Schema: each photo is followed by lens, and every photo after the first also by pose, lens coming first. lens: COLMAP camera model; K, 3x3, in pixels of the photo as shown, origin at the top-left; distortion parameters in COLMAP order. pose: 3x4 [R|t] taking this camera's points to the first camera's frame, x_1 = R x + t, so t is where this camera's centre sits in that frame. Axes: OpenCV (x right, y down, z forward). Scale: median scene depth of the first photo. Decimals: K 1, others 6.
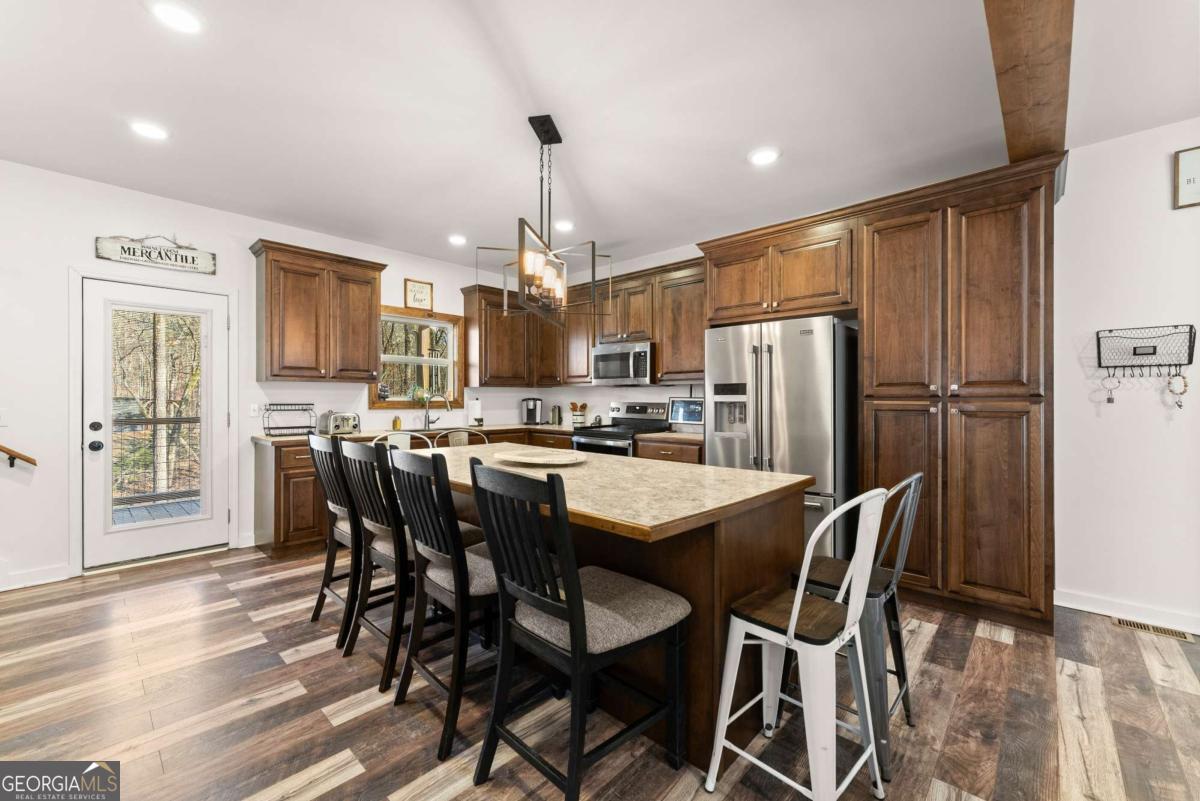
lens RADIAL K [[481.2, 0, 593.9], [0, 481.2, 398.5], [0, 0, 1]] dist [0.003049, -0.002023]
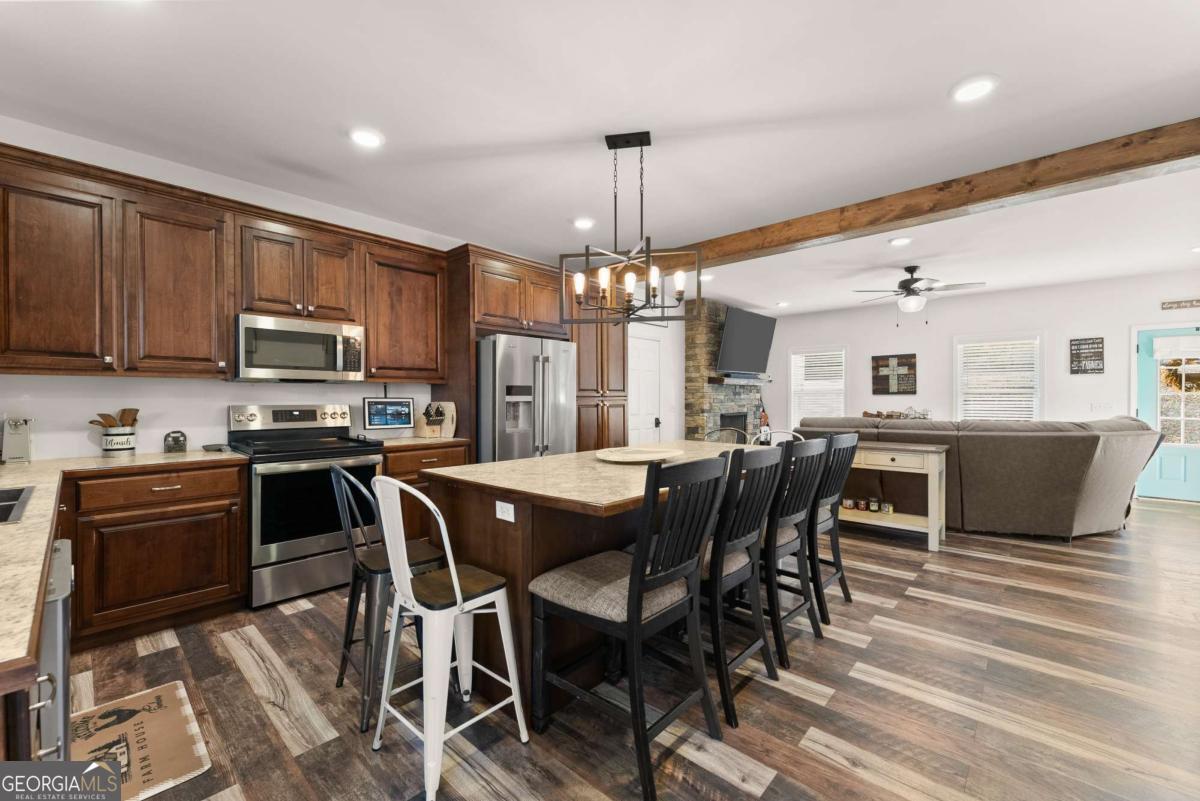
lens RADIAL K [[481.2, 0, 598.9], [0, 481.2, 401.4], [0, 0, 1]] dist [0.003049, -0.002023]
pose [[-0.014449, -0.010174, 0.999844, -0.685760], [0.003096, 0.999943, 0.010219, -0.003501], [-0.999891, 0.003243, -0.014416, 0.650498]]
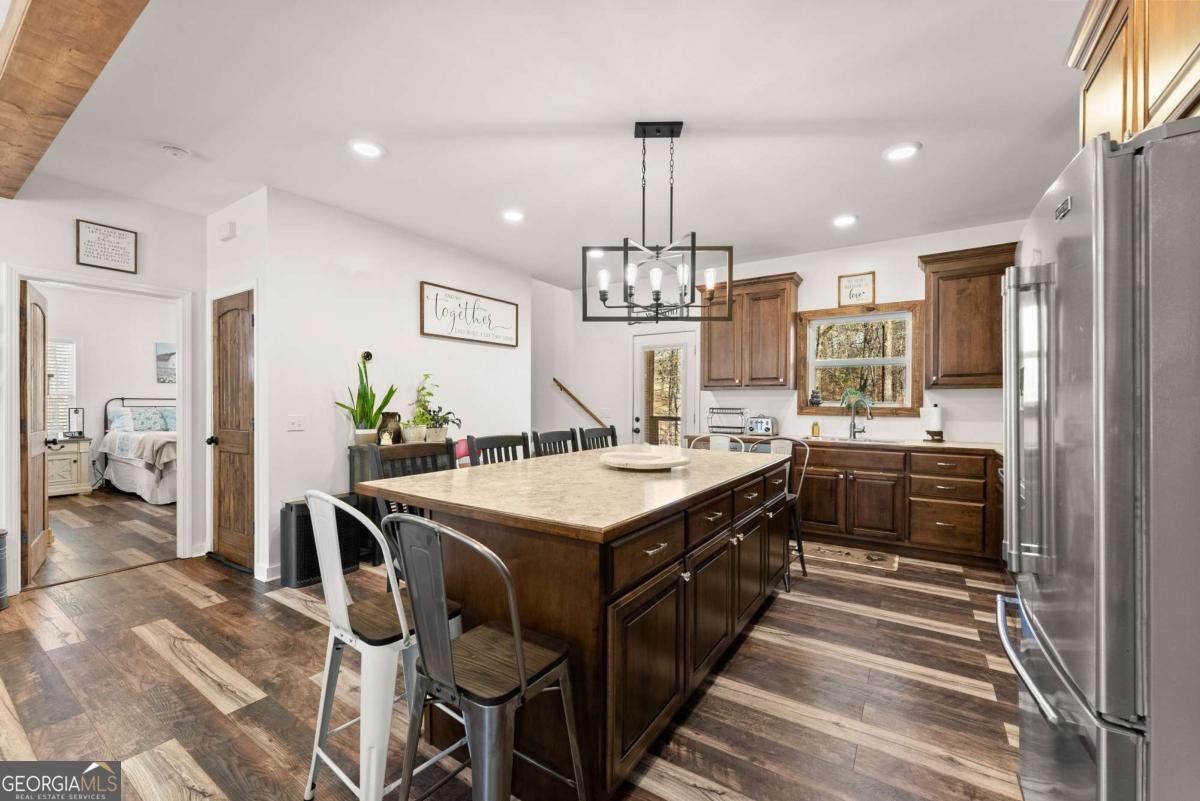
lens RADIAL K [[481.2, 0, 604.0], [0, 481.2, 402.2], [0, 0, 1]] dist [0.003049, -0.002023]
pose [[0.175591, -0.002464, -0.984460, 0.501806], [-0.004512, 0.999984, -0.003307, 0.000576], [0.984453, 0.005023, 0.175577, 0.438161]]
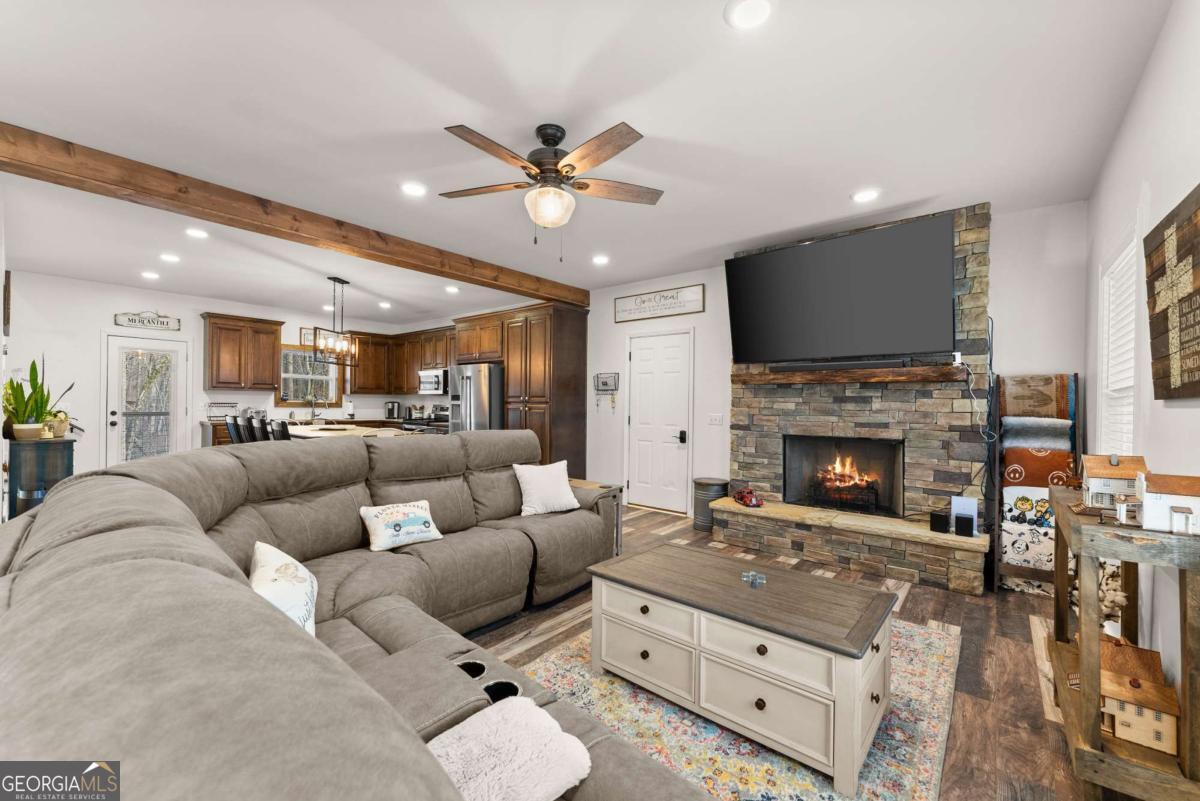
lens RADIAL K [[481.2, 0, 590.5], [0, 481.2, 401.7], [0, 0, 1]] dist [0.003049, -0.002023]
pose [[0.998396, 0.010418, 0.055646, 0.559328], [-0.010147, 0.999935, -0.005151, 0.001271], [-0.055696, 0.004578, 0.998437, -0.760223]]
